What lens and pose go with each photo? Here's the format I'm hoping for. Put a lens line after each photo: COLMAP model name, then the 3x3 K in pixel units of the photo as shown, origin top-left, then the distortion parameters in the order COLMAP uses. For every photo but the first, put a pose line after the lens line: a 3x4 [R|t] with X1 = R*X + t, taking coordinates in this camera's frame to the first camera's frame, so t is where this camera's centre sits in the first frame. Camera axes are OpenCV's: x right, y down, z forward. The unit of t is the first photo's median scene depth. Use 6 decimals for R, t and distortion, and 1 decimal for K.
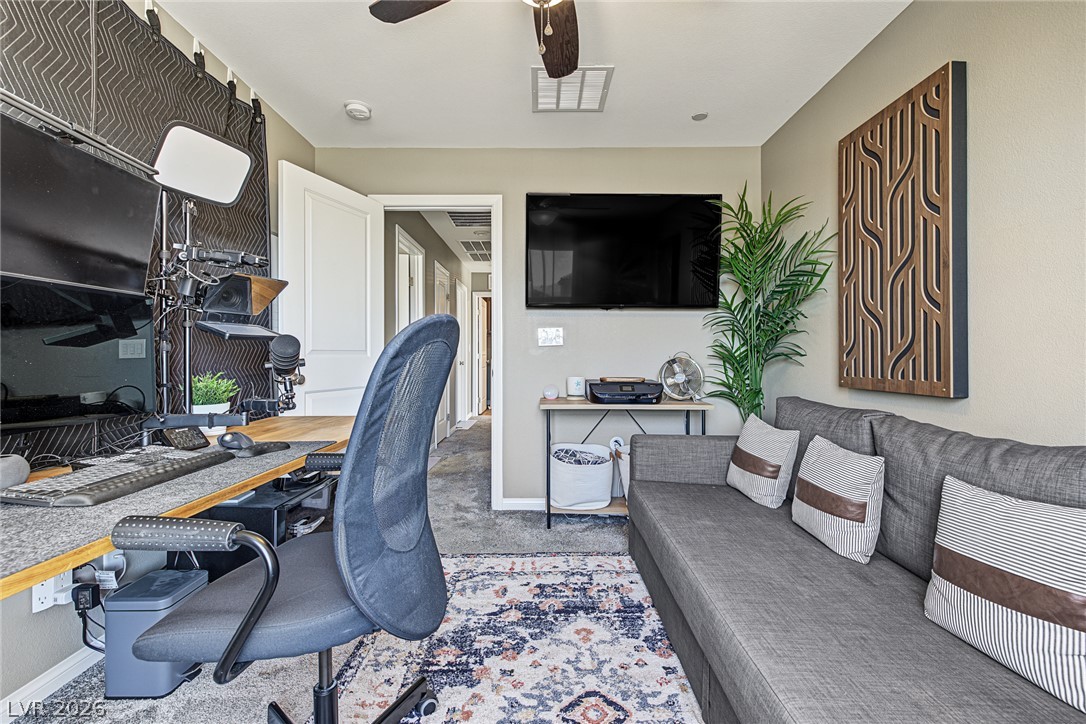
lens RADIAL K [[457.3, 0, 541.9], [0, 457.3, 353.3], [0, 0, 1]] dist [0.006105, -0.001386]
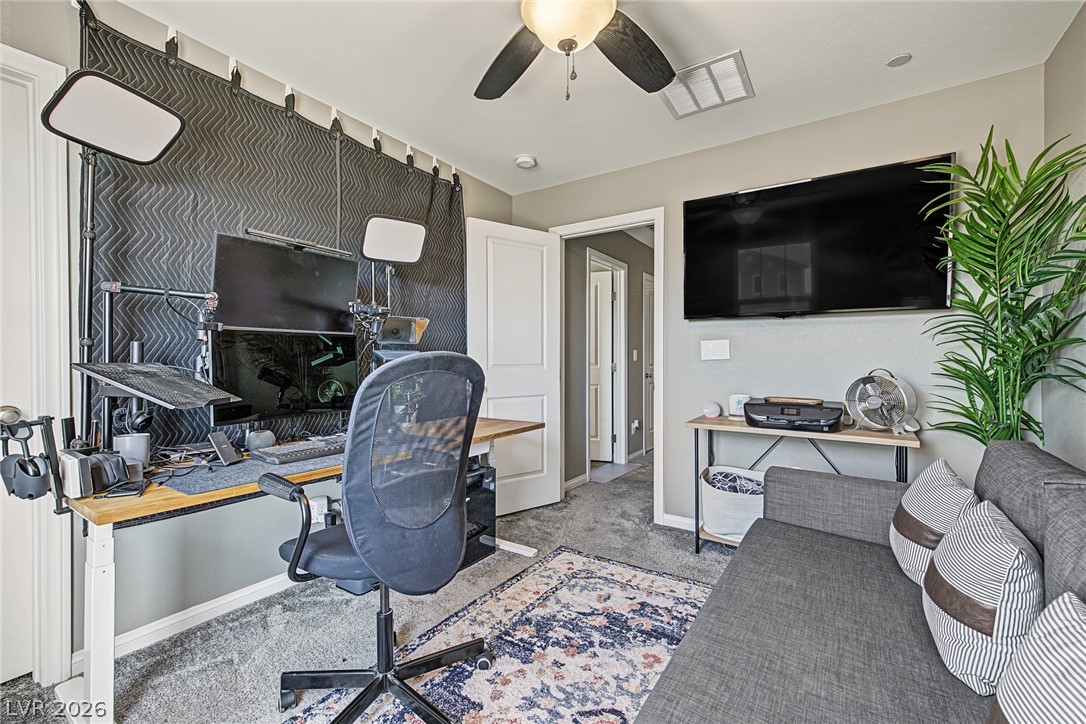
lens RADIAL K [[457.3, 0, 544.7], [0, 457.3, 363.0], [0, 0, 1]] dist [0.006105, -0.001386]
pose [[0.835877, 0.006170, -0.548883, 0.381500], [0.000943, 0.999919, 0.012677, -0.035230], [0.548916, -0.011115, 0.835803, 0.048280]]
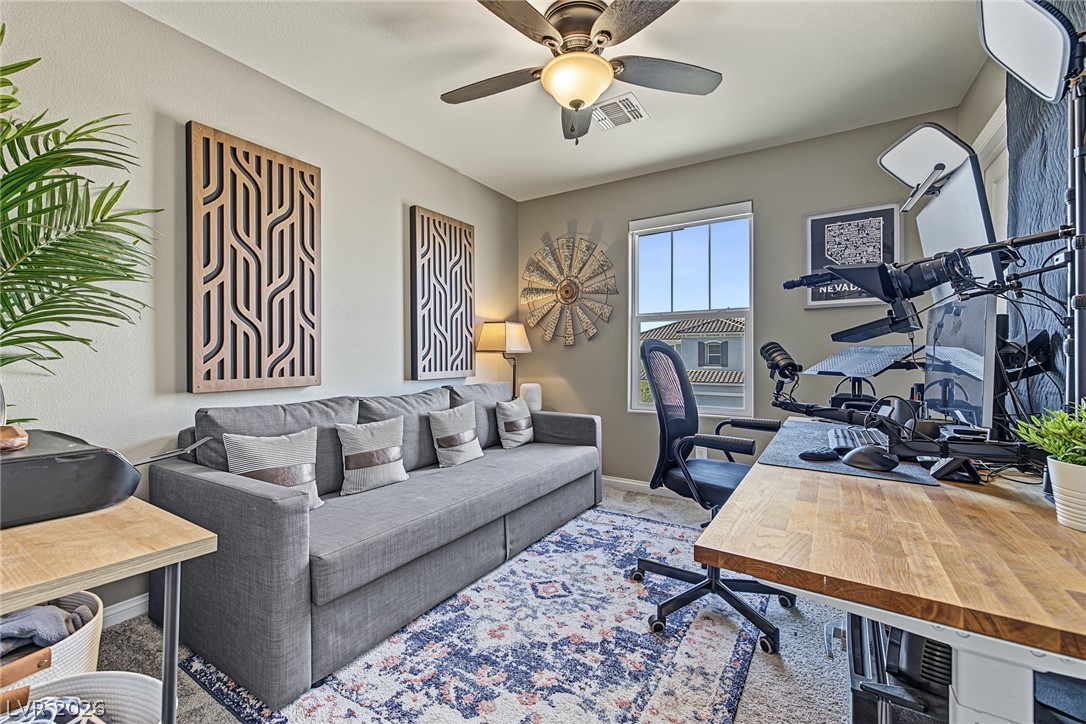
lens RADIAL K [[457.3, 0, 535.8], [0, 457.3, 355.7], [0, 0, 1]] dist [0.006105, -0.001386]
pose [[-0.843596, -0.003582, 0.536967, -0.453358], [-0.003147, 0.999994, 0.001726, -0.002213], [-0.536969, -0.000234, -0.843602, 1.575265]]
